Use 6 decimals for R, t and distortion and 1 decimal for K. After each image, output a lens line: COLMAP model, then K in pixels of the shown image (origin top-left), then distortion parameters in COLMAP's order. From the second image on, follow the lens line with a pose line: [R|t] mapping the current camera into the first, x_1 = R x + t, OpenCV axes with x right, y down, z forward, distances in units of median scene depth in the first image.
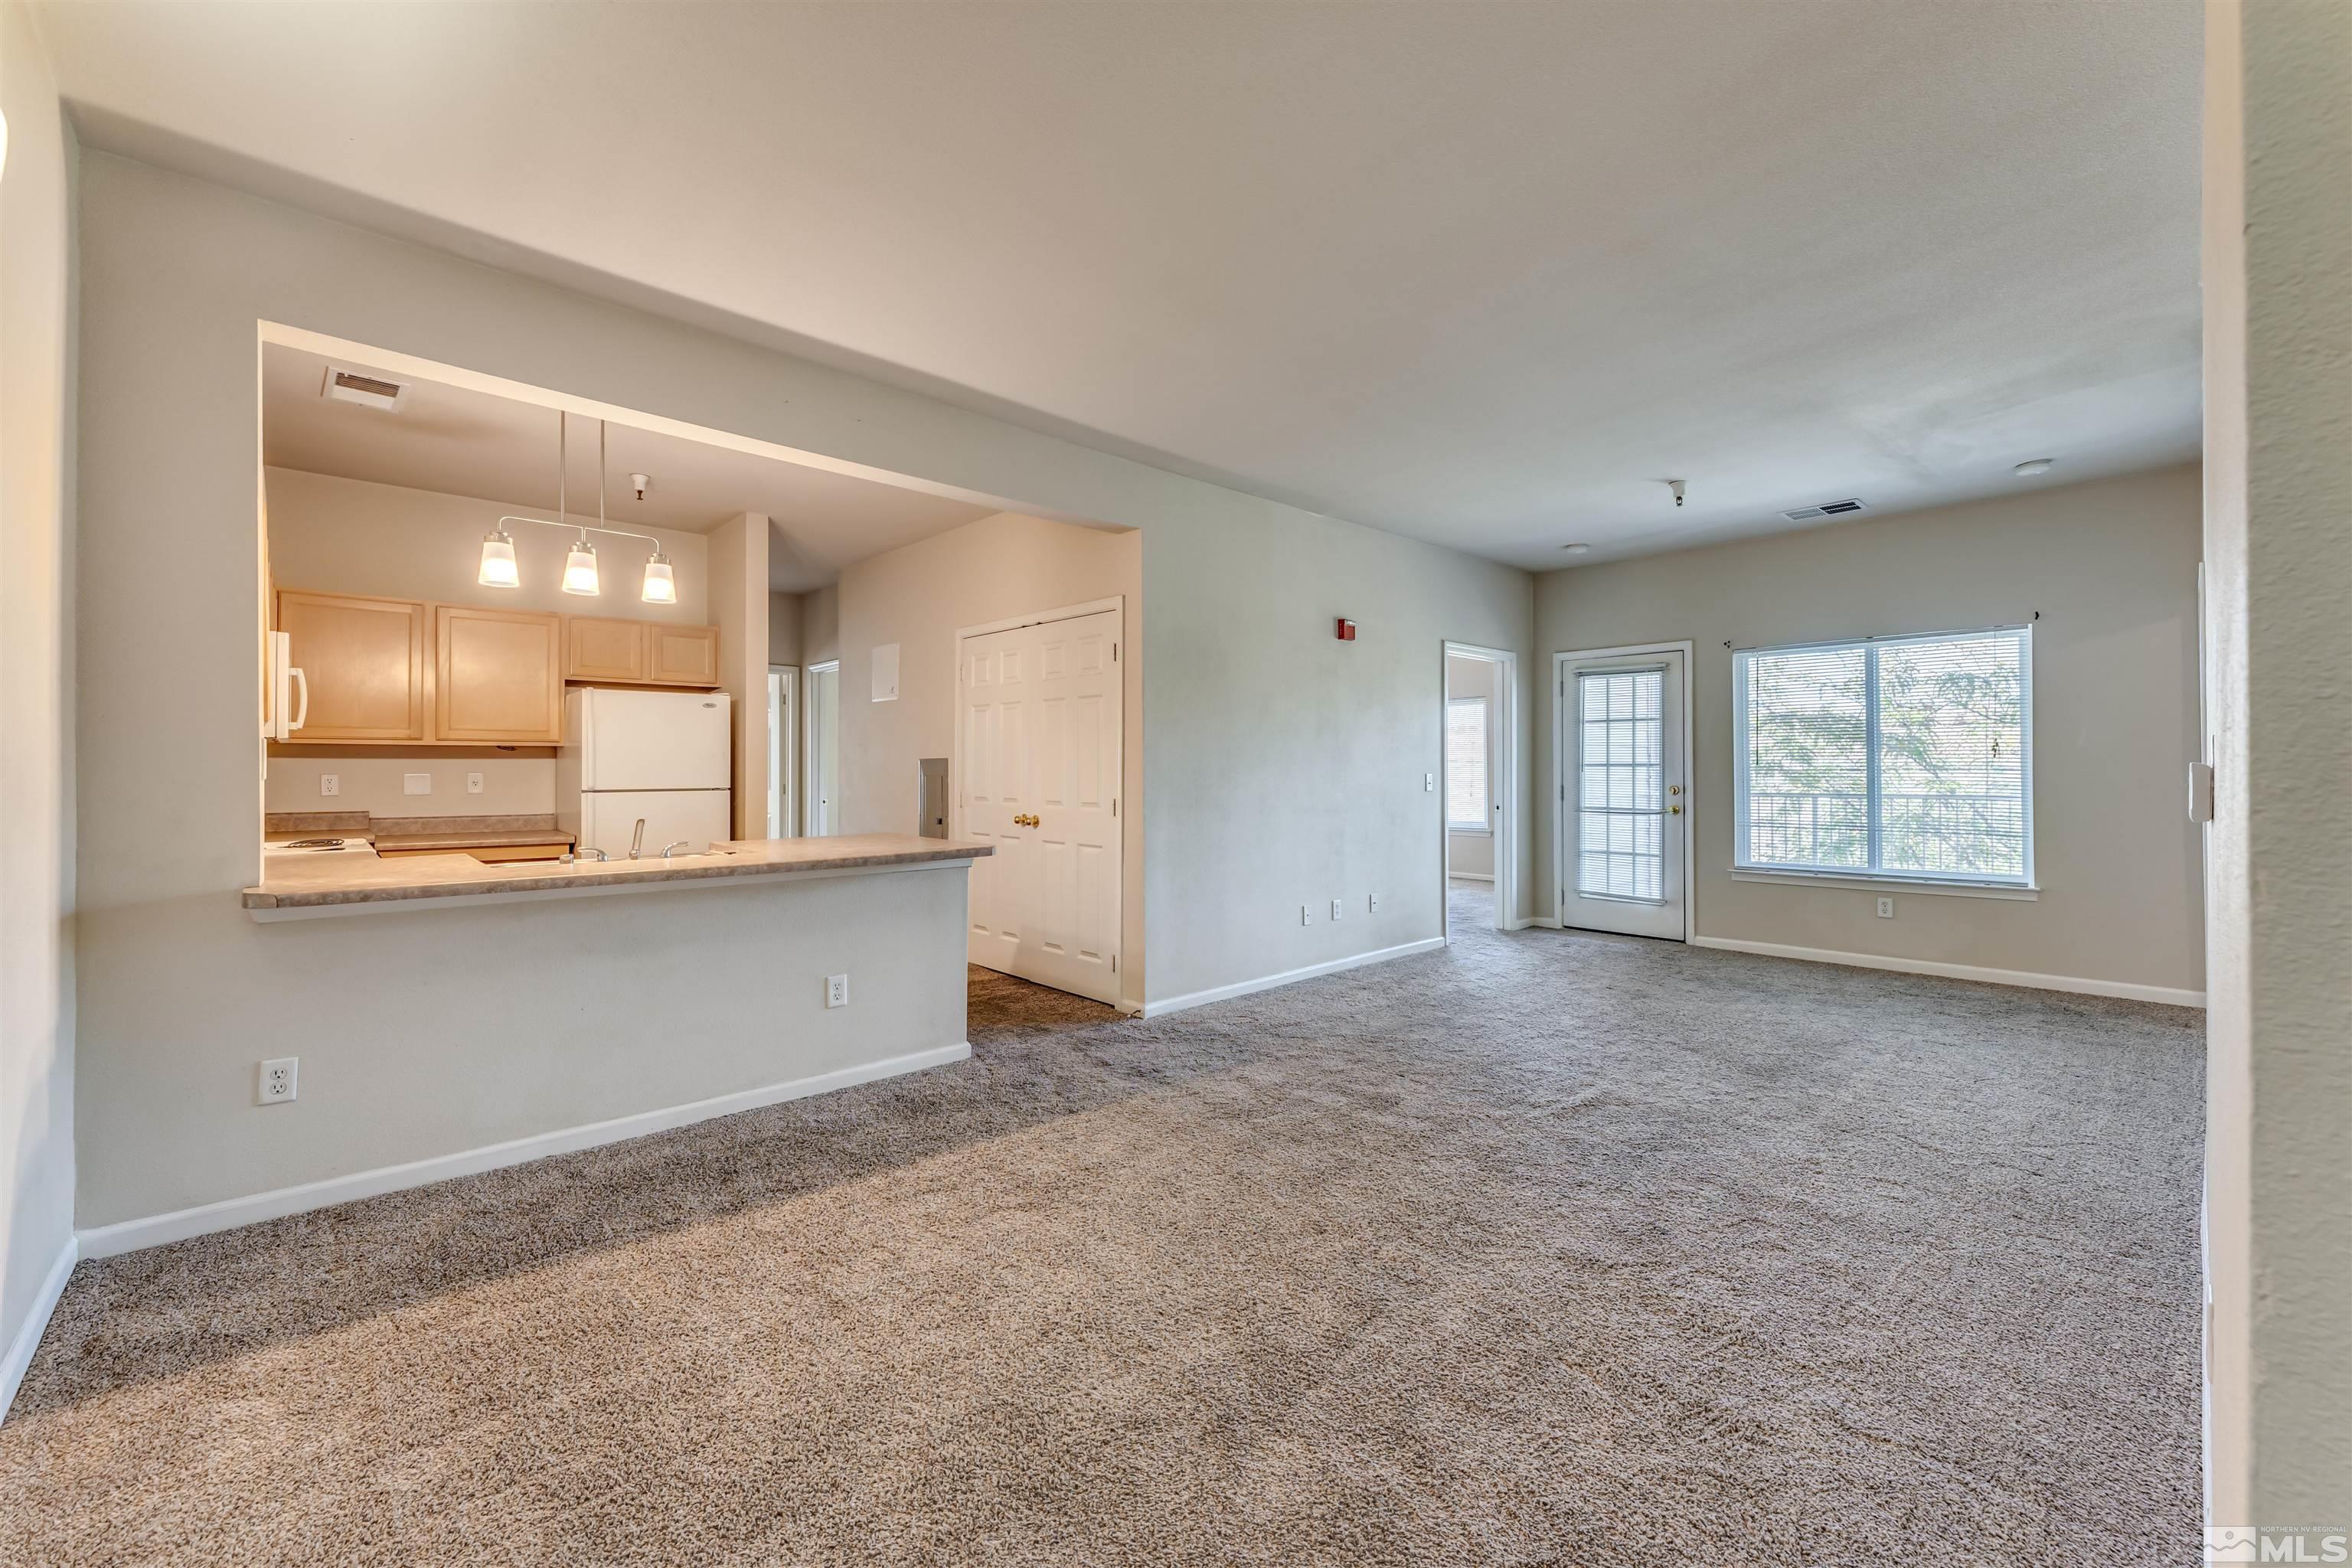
lens RADIAL K [[949.7, 0, 1169.4], [0, 949.7, 765.7], [0, 0, 1]] dist [0.000107, -0.000072]
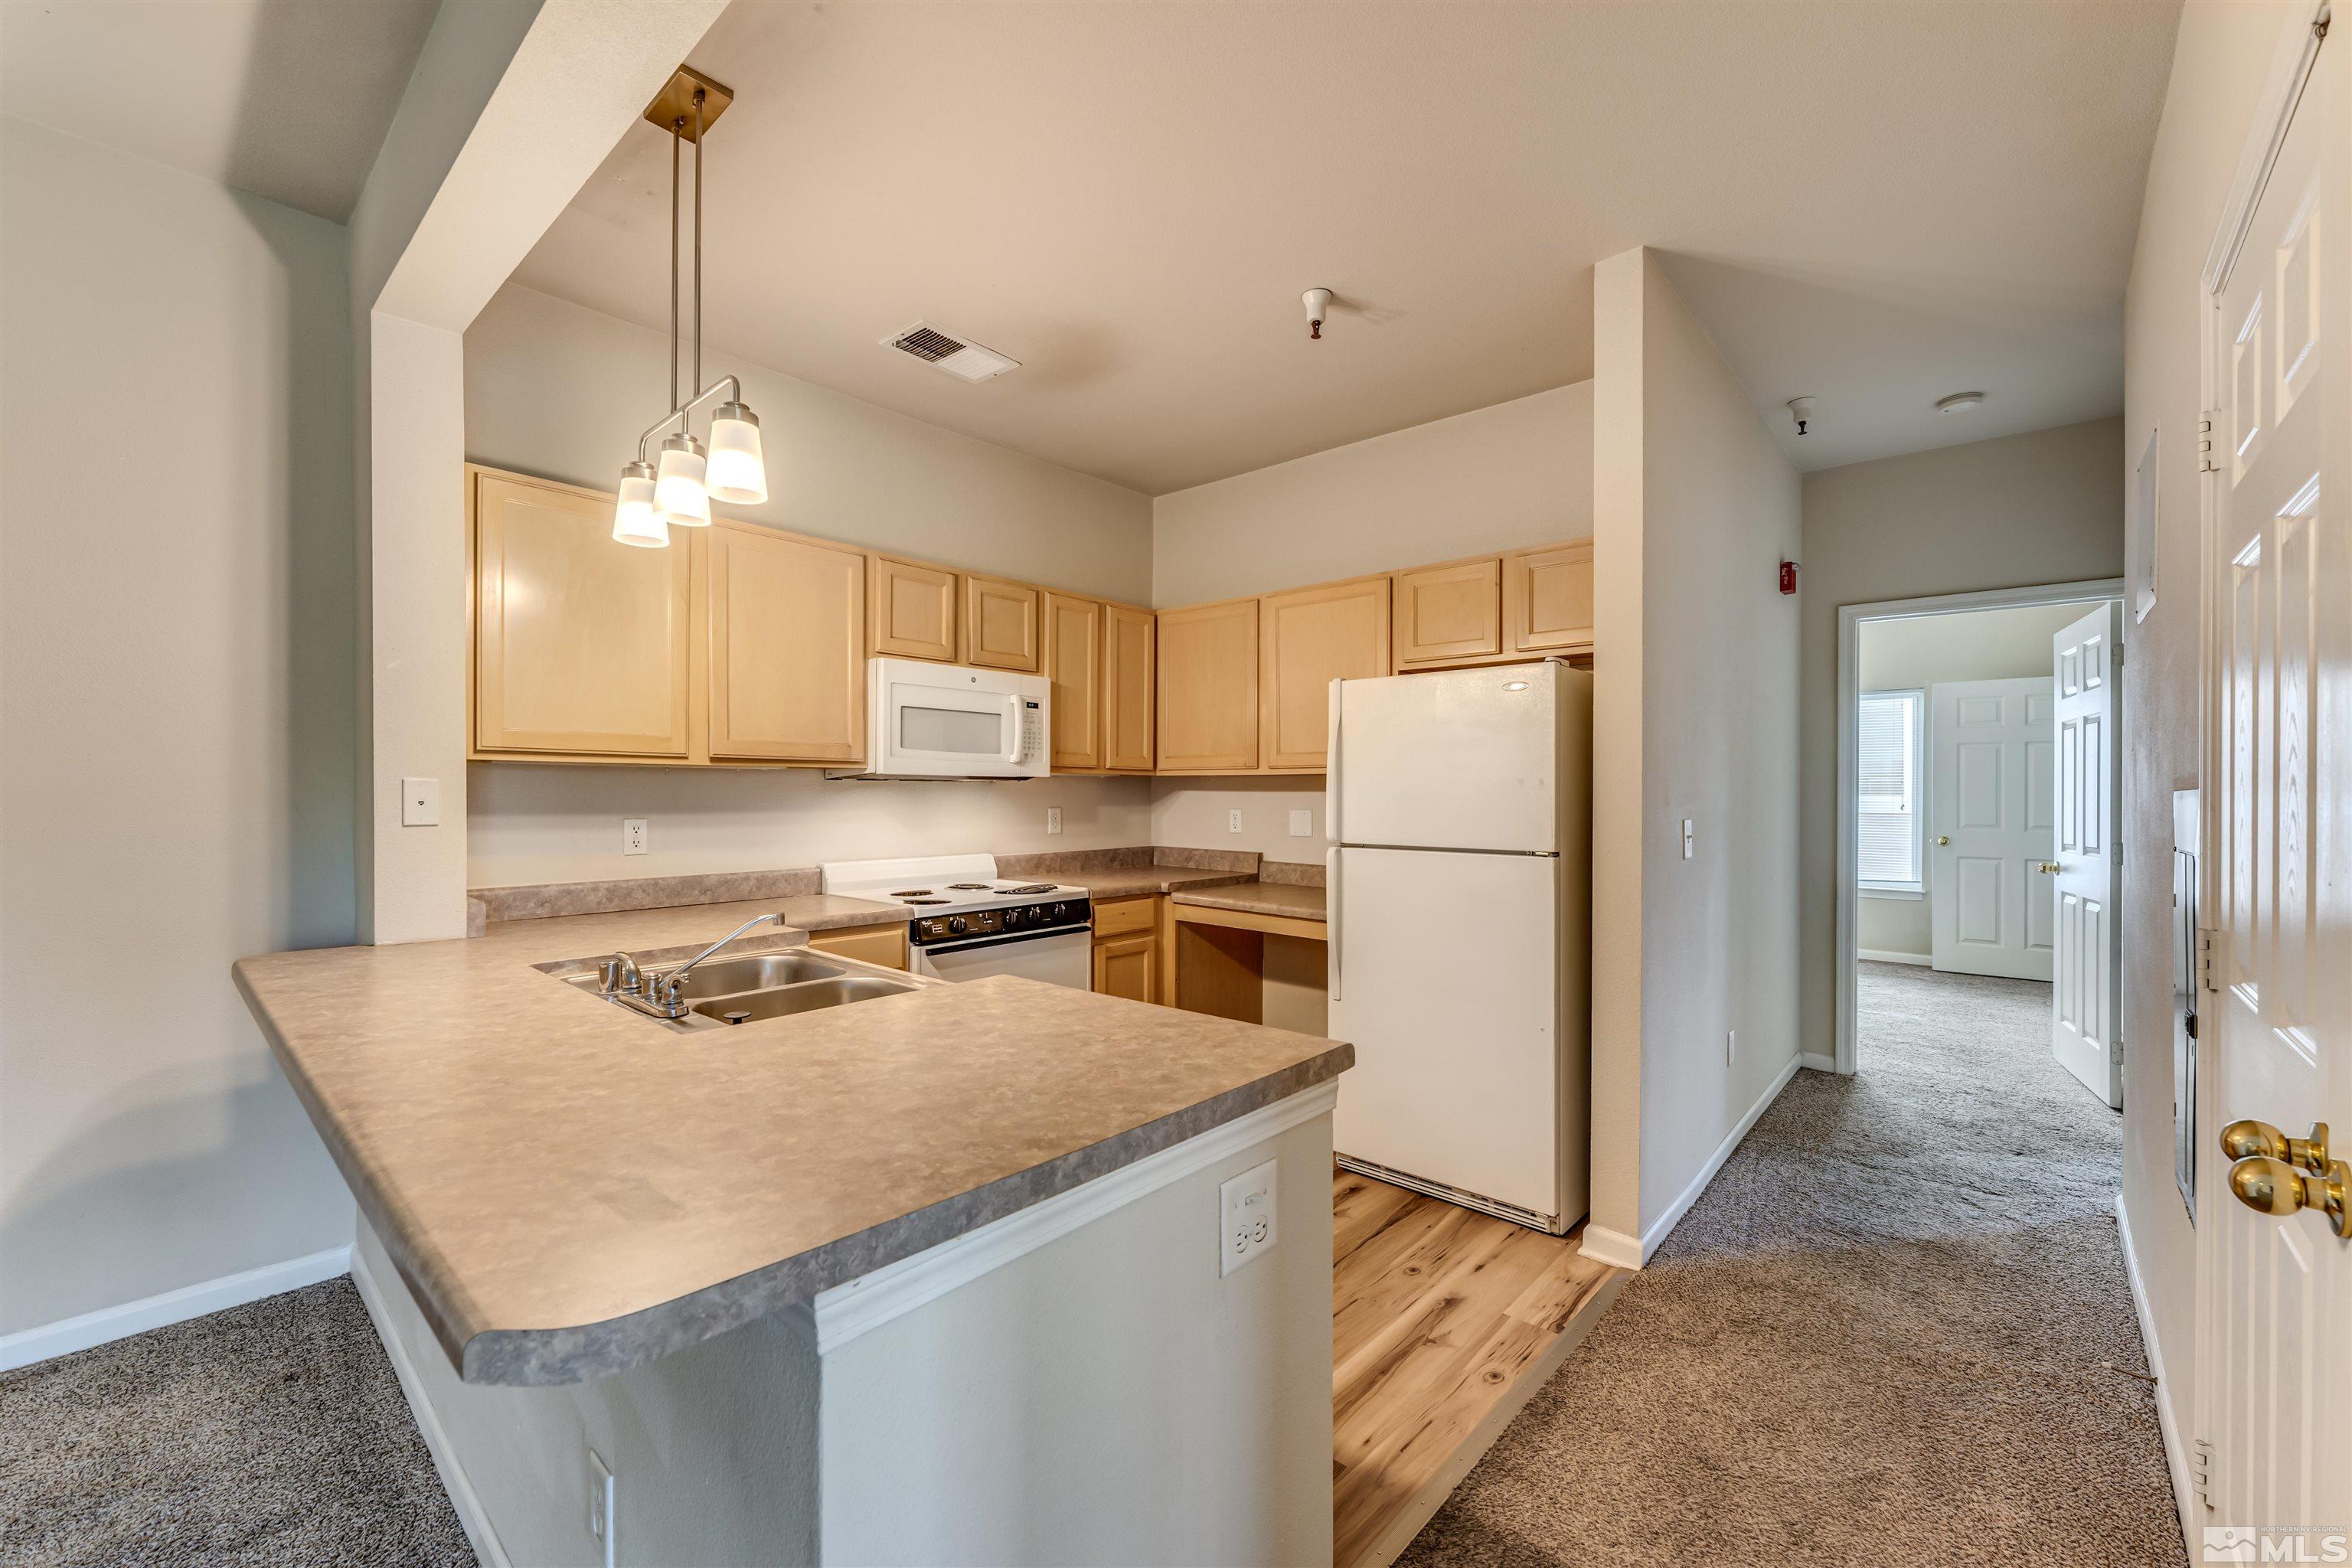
lens RADIAL K [[934.9, 0, 1169.9], [0, 934.9, 794.9], [0, 0, 1]] dist [0.000738, -0.000004]
pose [[0.090415, 0.006782, -0.995881, -0.008628], [-0.000260, 0.999977, 0.006786, -0.010054], [0.995904, -0.000355, 0.090414, 0.823150]]
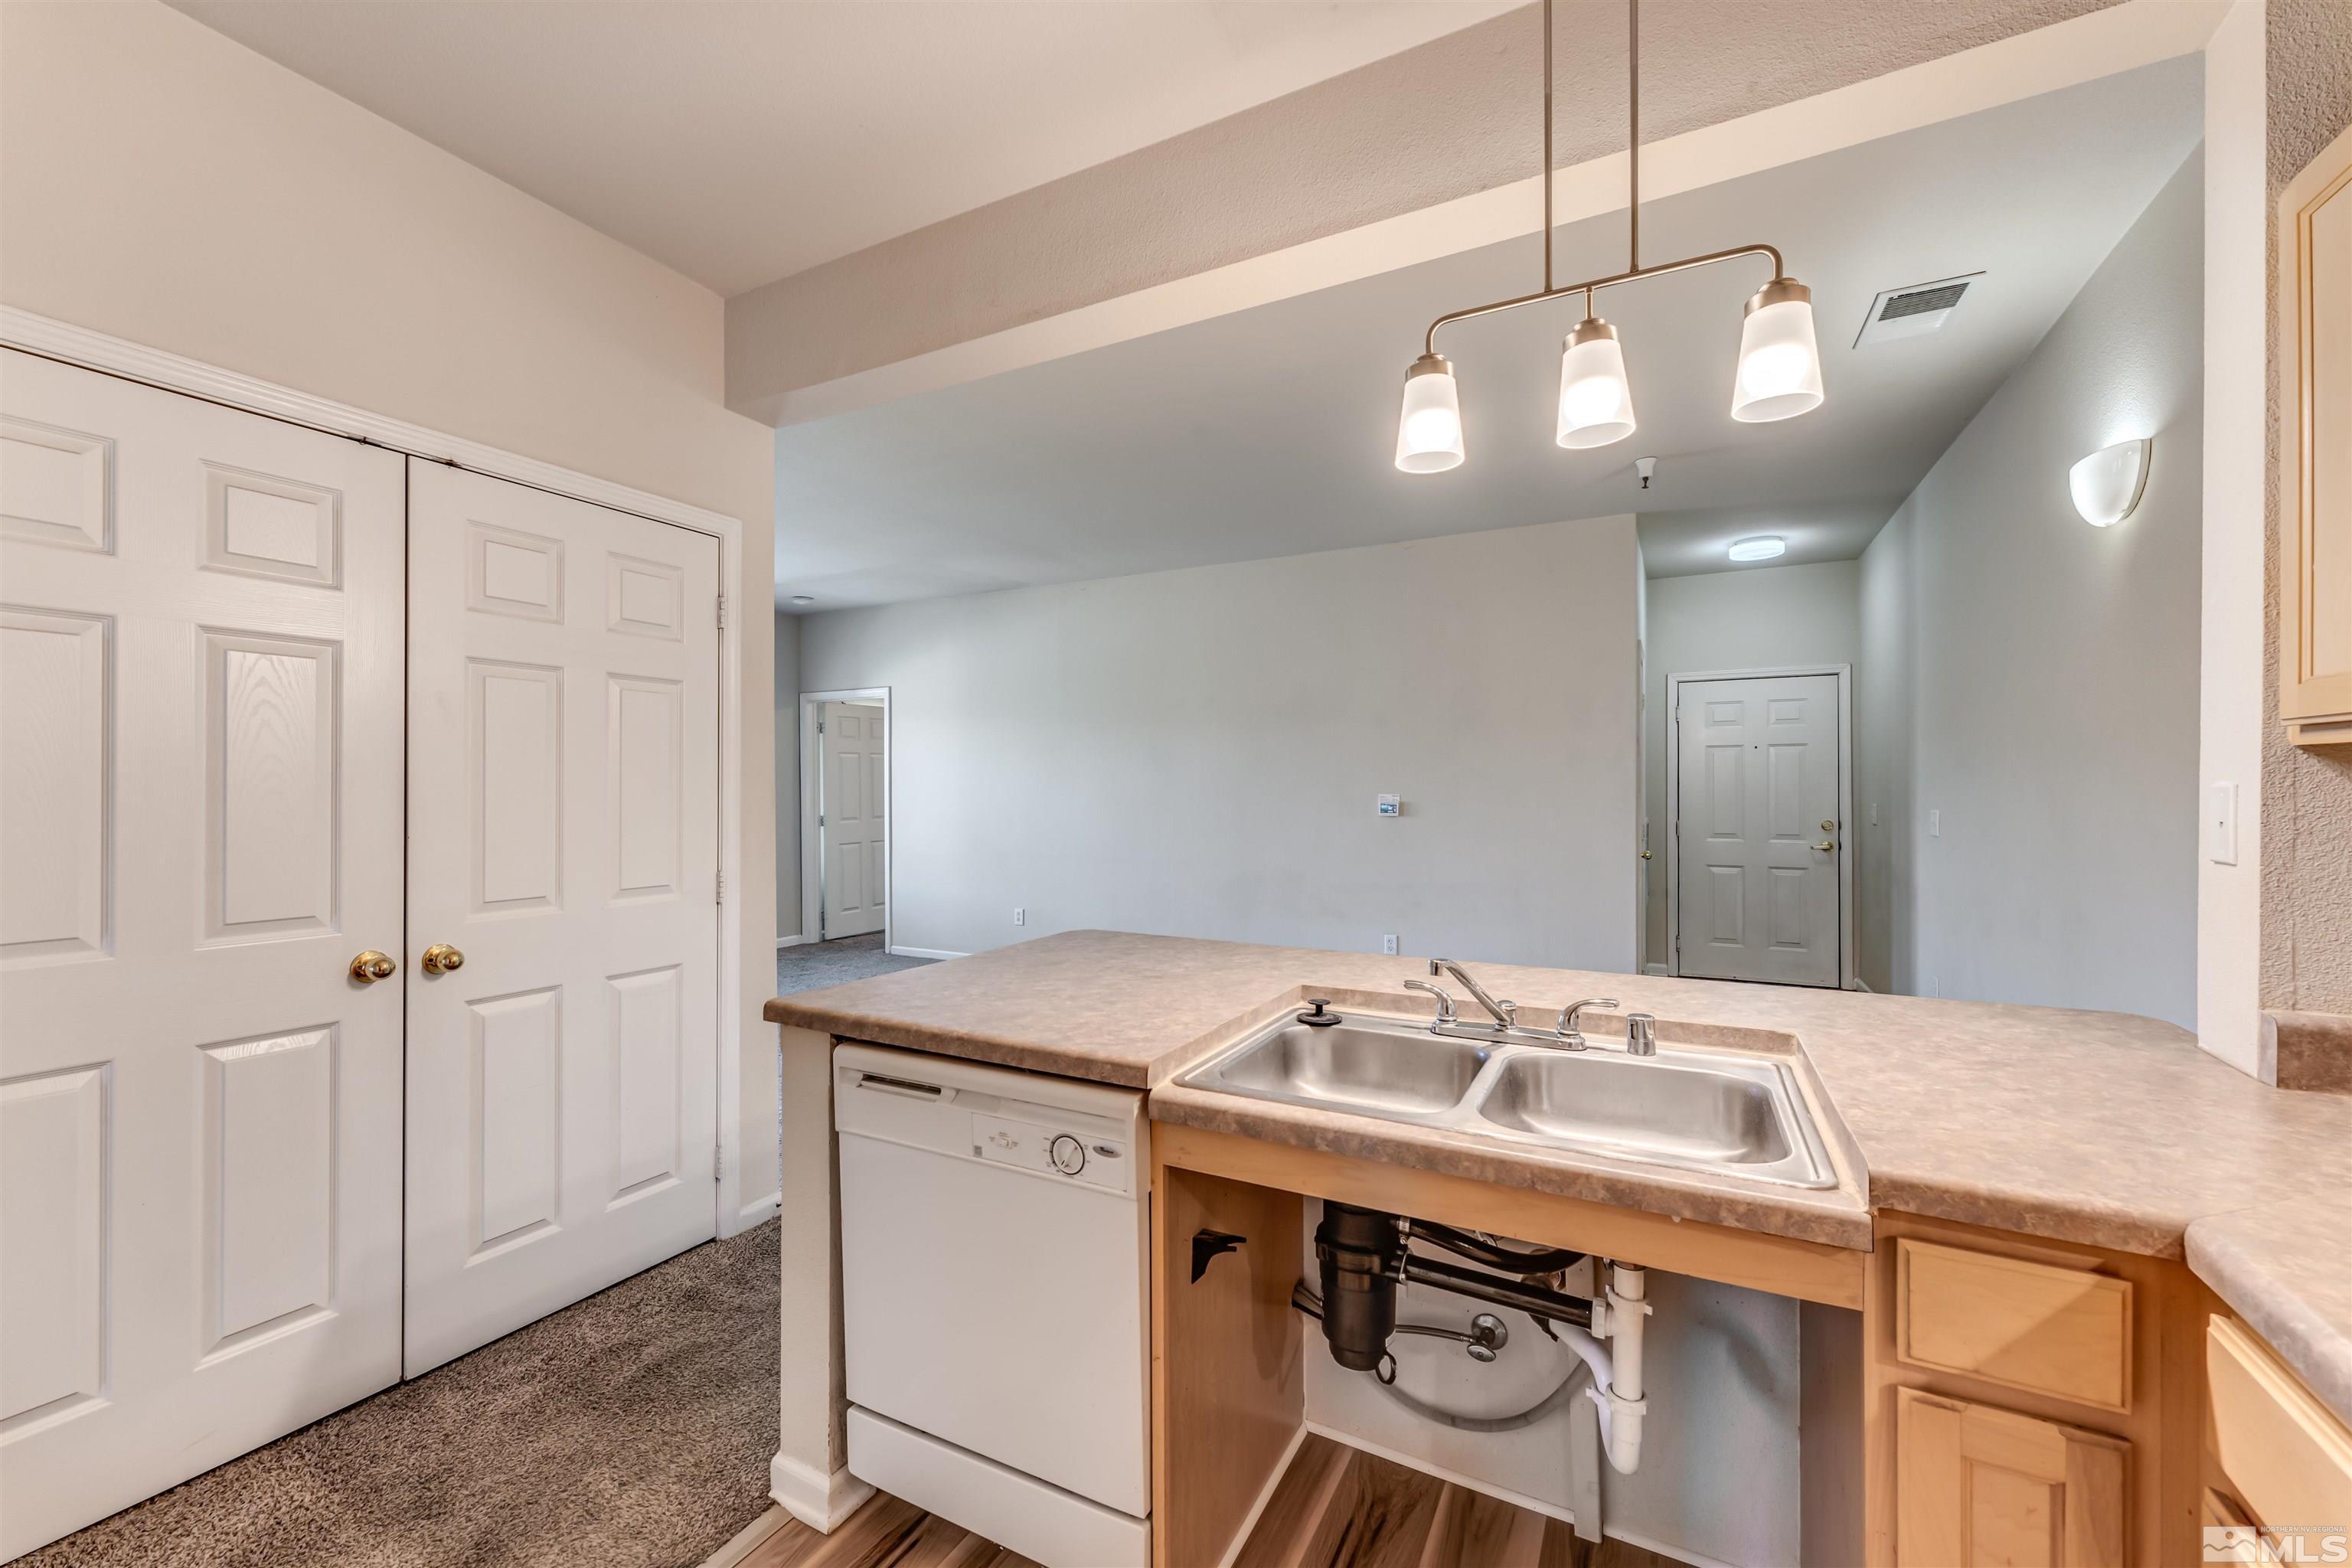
lens RADIAL K [[946.0, 0, 1166.6], [0, 946.0, 787.4], [0, 0, 1]] dist [-0.001089, -0.000187]
pose [[-0.329928, 0.003136, 0.944001, -0.636913], [-0.000672, 0.999993, -0.003557, -0.012477], [-0.944006, -0.001808, -0.329924, 0.875678]]
